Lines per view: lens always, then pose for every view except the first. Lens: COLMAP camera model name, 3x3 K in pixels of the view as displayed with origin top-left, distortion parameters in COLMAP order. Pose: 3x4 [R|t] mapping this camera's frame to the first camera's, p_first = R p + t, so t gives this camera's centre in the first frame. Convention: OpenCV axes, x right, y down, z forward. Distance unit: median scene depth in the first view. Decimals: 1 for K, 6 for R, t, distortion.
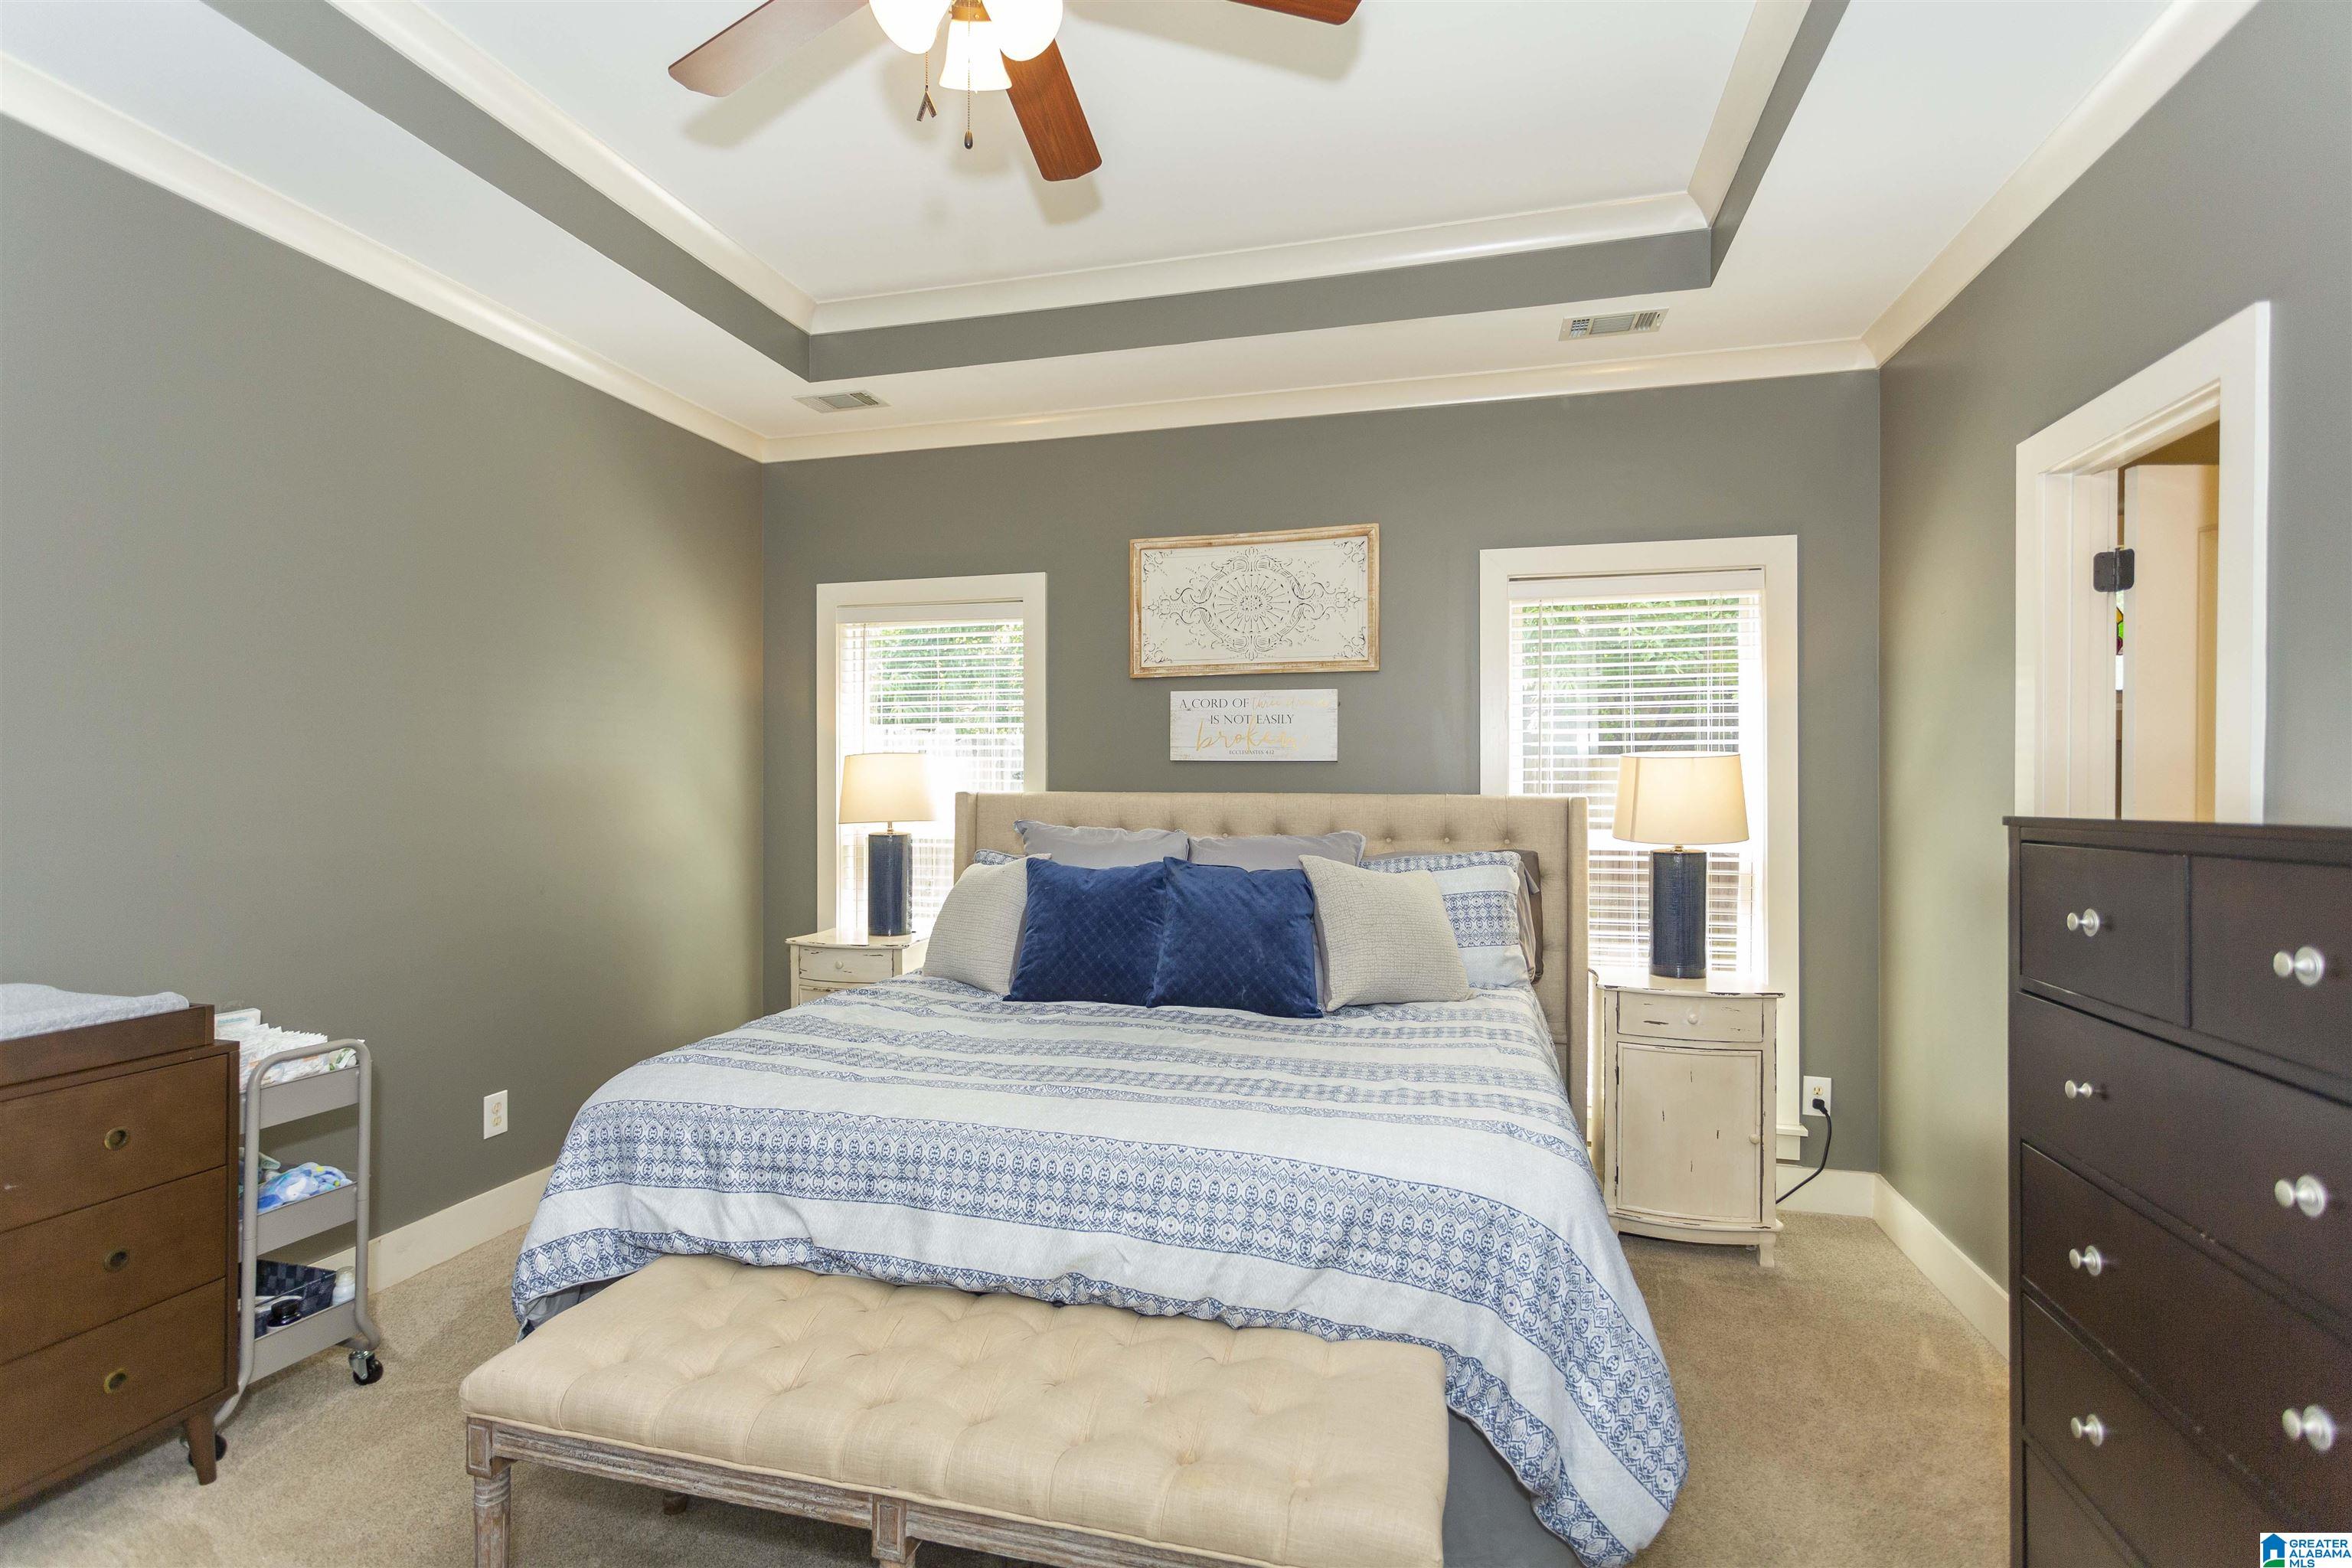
lens RADIAL K [[1125.5, 0, 1168.1], [0, 1125.5, 789.1], [0, 0, 1]] dist [0.000874, 0.000588]
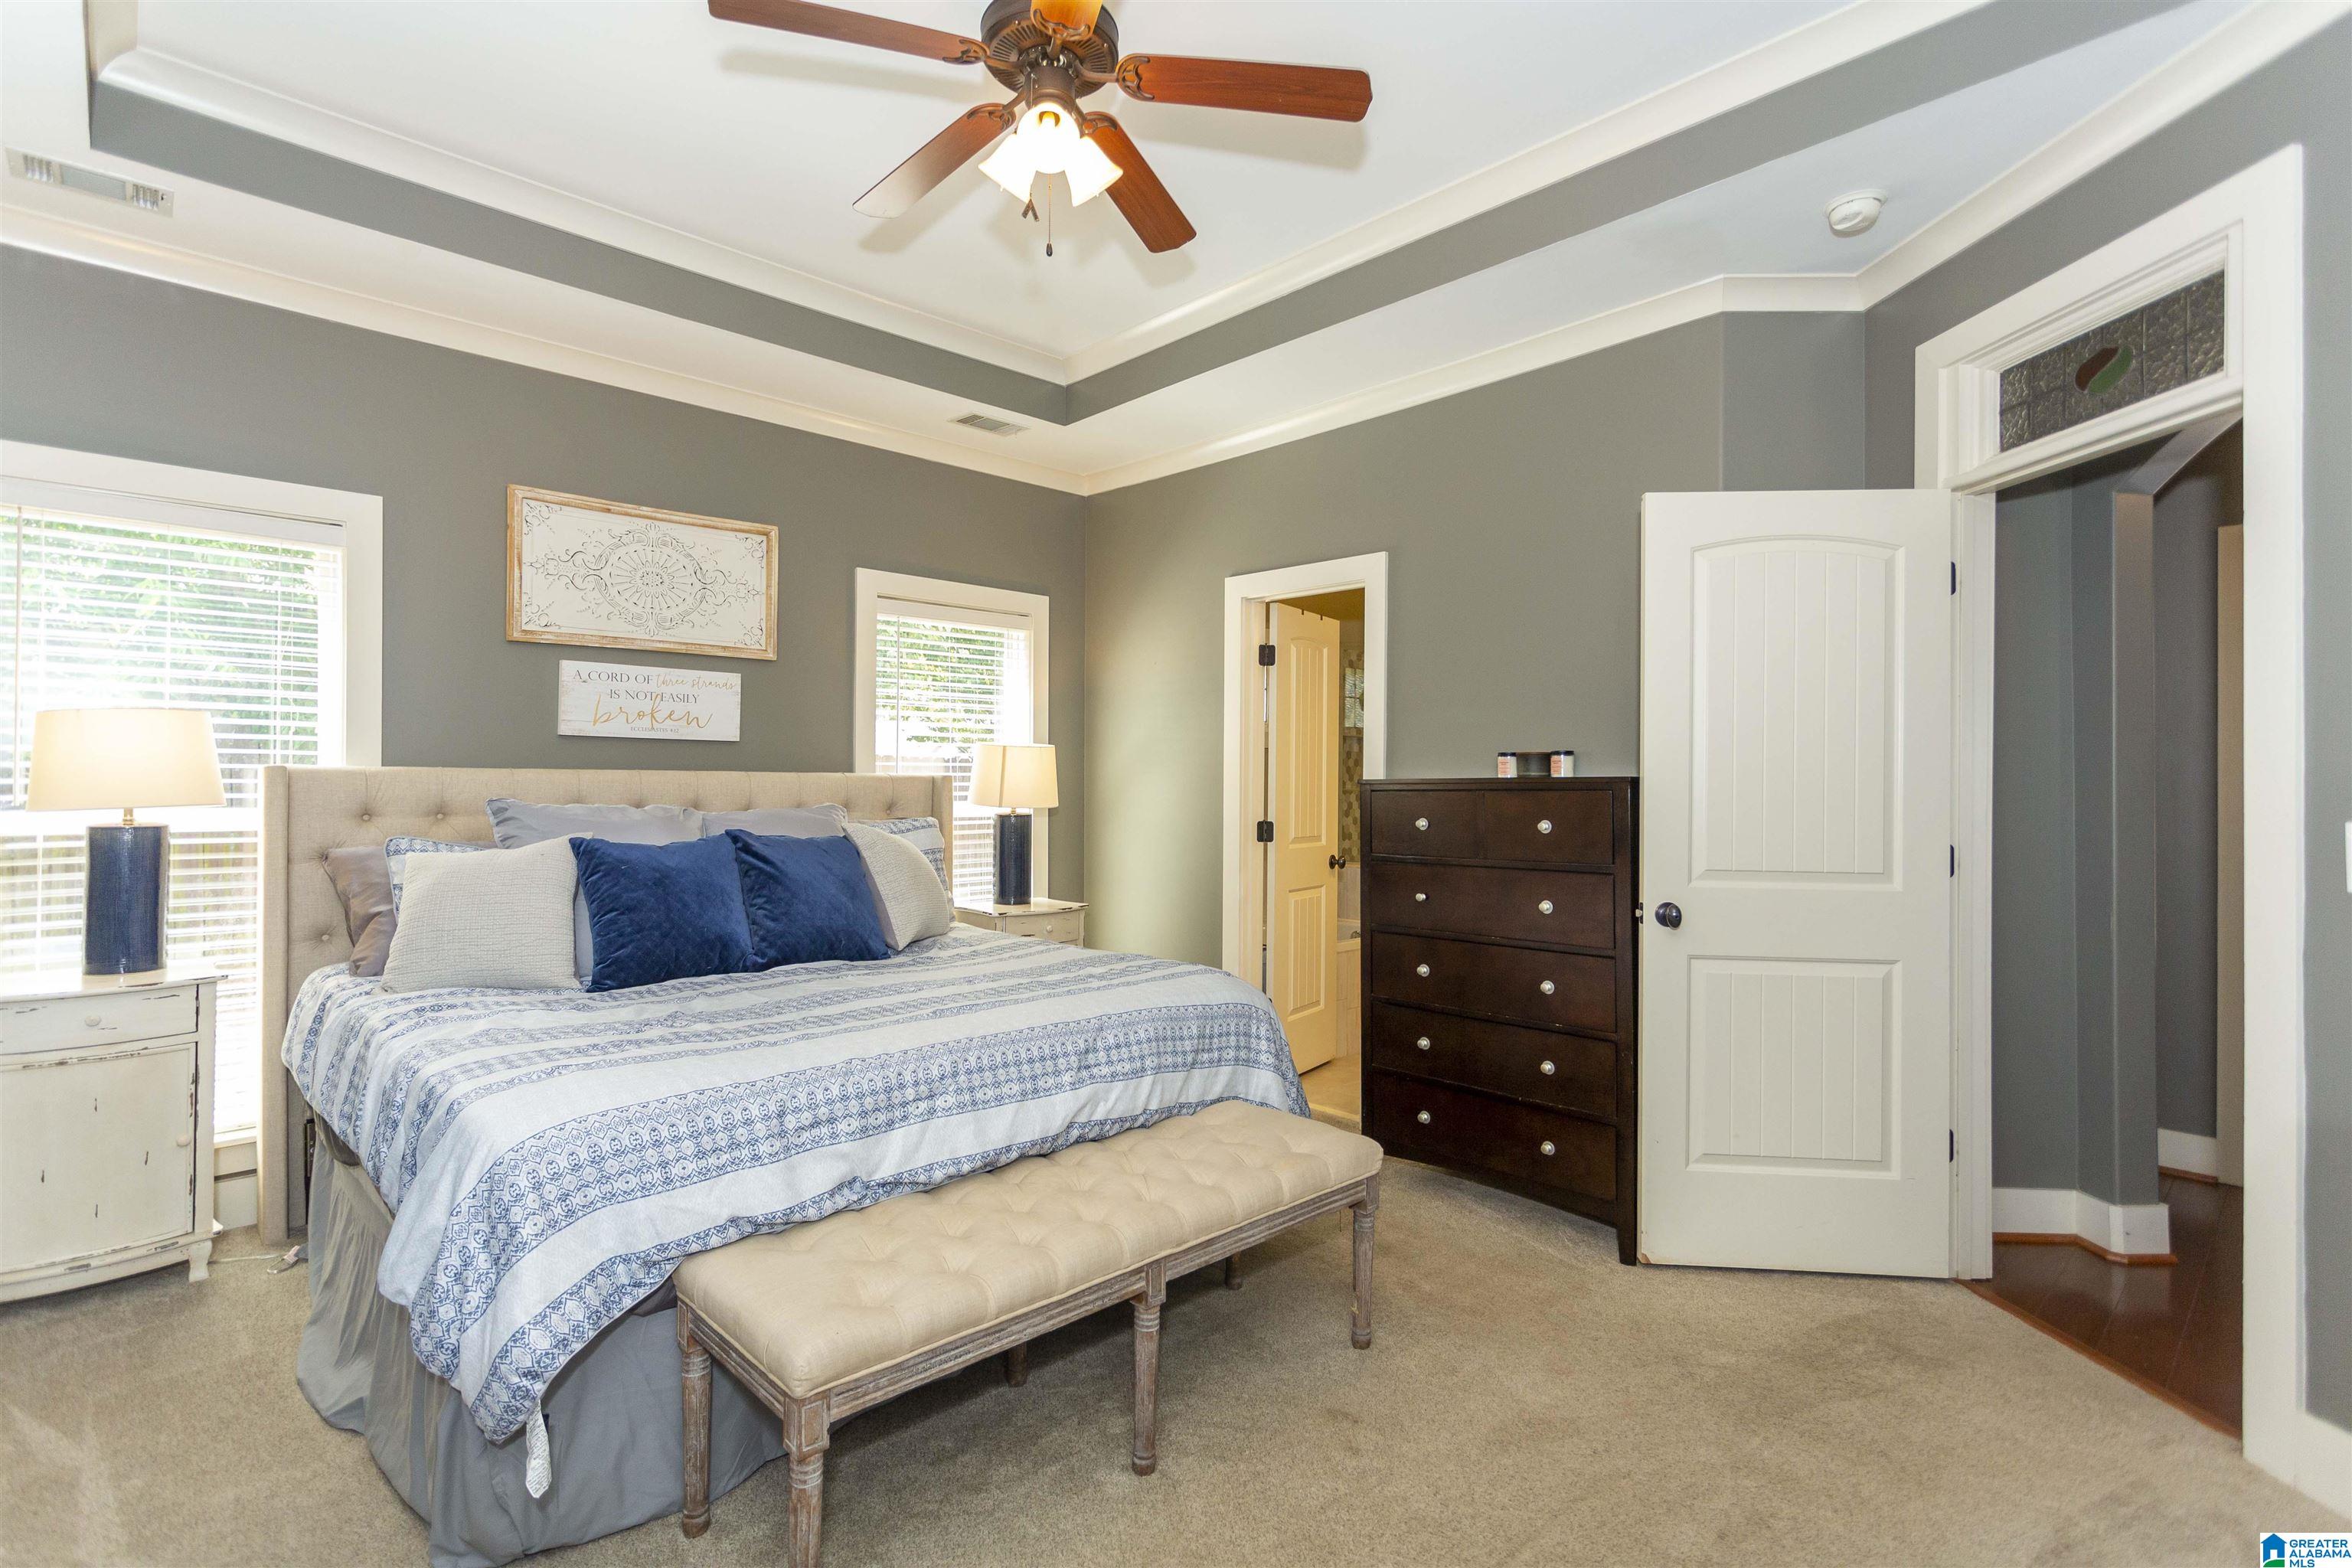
lens RADIAL K [[1112.0, 0, 1176.0], [0, 1112.0, 784.0], [0, 0, 1]] dist [0.002030, 0.001012]
pose [[0.517846, -0.000845, 0.855473, -0.564041], [-0.001431, 0.999997, 0.001854, 0.013528], [-0.855472, -0.002185, 0.517844, 0.105621]]
